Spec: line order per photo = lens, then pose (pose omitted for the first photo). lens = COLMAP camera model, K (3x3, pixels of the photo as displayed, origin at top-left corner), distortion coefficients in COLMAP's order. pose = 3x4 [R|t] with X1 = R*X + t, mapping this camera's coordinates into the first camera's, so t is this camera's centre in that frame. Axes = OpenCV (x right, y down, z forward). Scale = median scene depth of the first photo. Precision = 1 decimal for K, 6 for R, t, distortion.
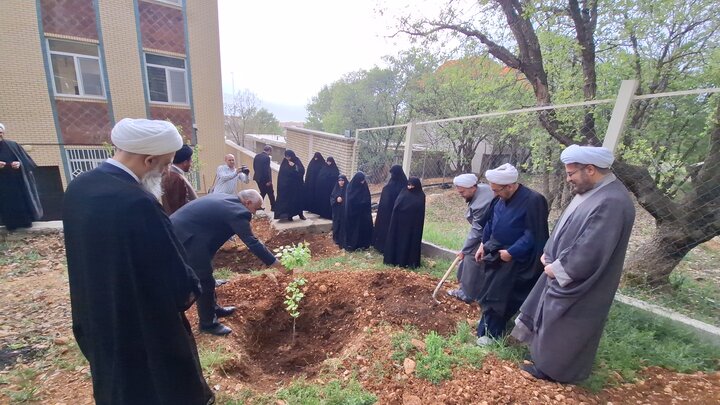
lens RADIAL K [[283.5, 0, 365.2], [0, 283.5, 208.6], [0, 0, 1]] dist [0.001884, -0.010939]
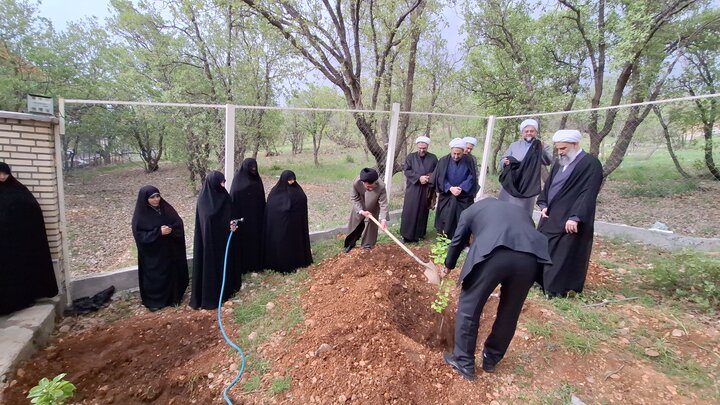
lens RADIAL K [[283.5, 0, 365.2], [0, 283.5, 208.6], [0, 0, 1]] dist [0.001884, -0.010939]
pose [[0.056865, -0.244464, 0.967990, -0.605693], [0.203633, 0.952017, 0.228467, -0.125116], [-0.977394, 0.184123, 0.103917, 0.568484]]
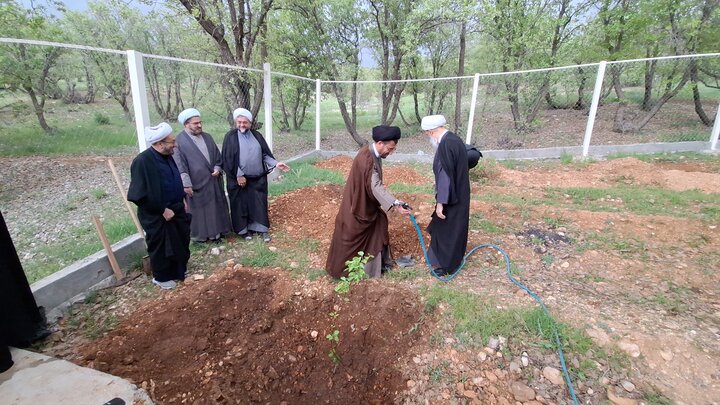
lens RADIAL K [[283.5, 0, 365.2], [0, 283.5, 208.6], [0, 0, 1]] dist [0.001884, -0.010939]
pose [[-0.676342, -0.294028, 0.675358, -0.680646], [0.110928, 0.865760, 0.488011, -0.234003], [-0.728187, 0.404979, -0.552934, 1.046439]]
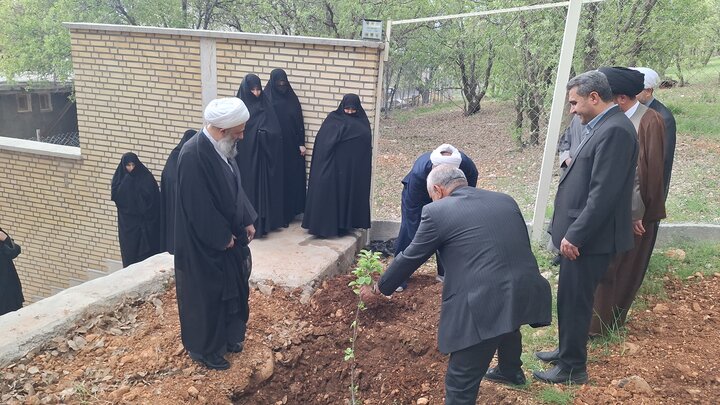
lens RADIAL K [[498.4, 0, 359.6], [0, 498.4, 206.5], [0, 0, 1]] dist [0.095799, -0.105616]
pose [[0.793534, -0.203955, 0.573329, -0.692711], [0.186180, 0.978353, 0.090349, -0.090063], [-0.579345, 0.035047, 0.814328, 0.467382]]
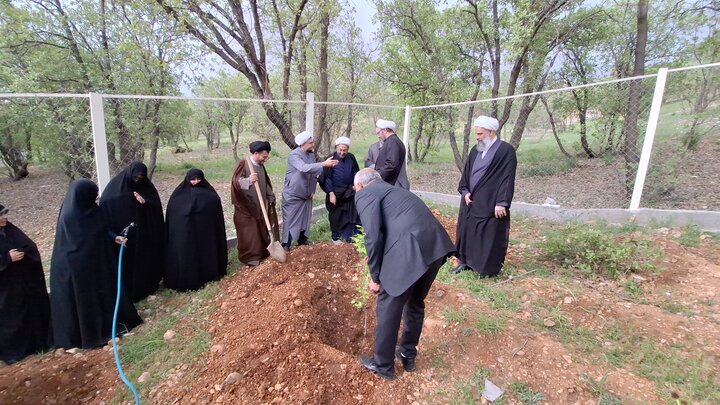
lens RADIAL K [[283.5, 0, 365.2], [0, 283.5, 208.6], [0, 0, 1]] dist [0.001884, -0.010939]
pose [[-0.184694, -0.268042, 0.945538, -0.566383], [0.218714, 0.926753, 0.305438, -0.118624], [-0.958151, 0.263215, -0.112541, 0.528347]]
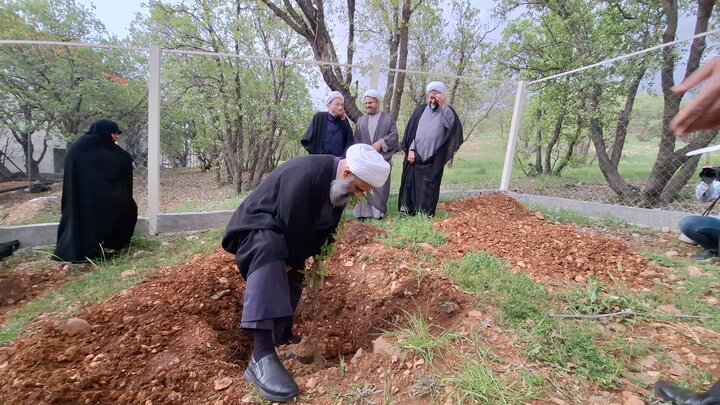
lens RADIAL K [[283.5, 0, 365.2], [0, 283.5, 208.6], [0, 0, 1]] dist [0.001884, -0.010939]
pose [[0.264371, -0.190250, 0.945470, -0.396346], [0.196400, 0.970426, 0.140355, 0.076442], [-0.944211, 0.148585, 0.293918, 0.354095]]
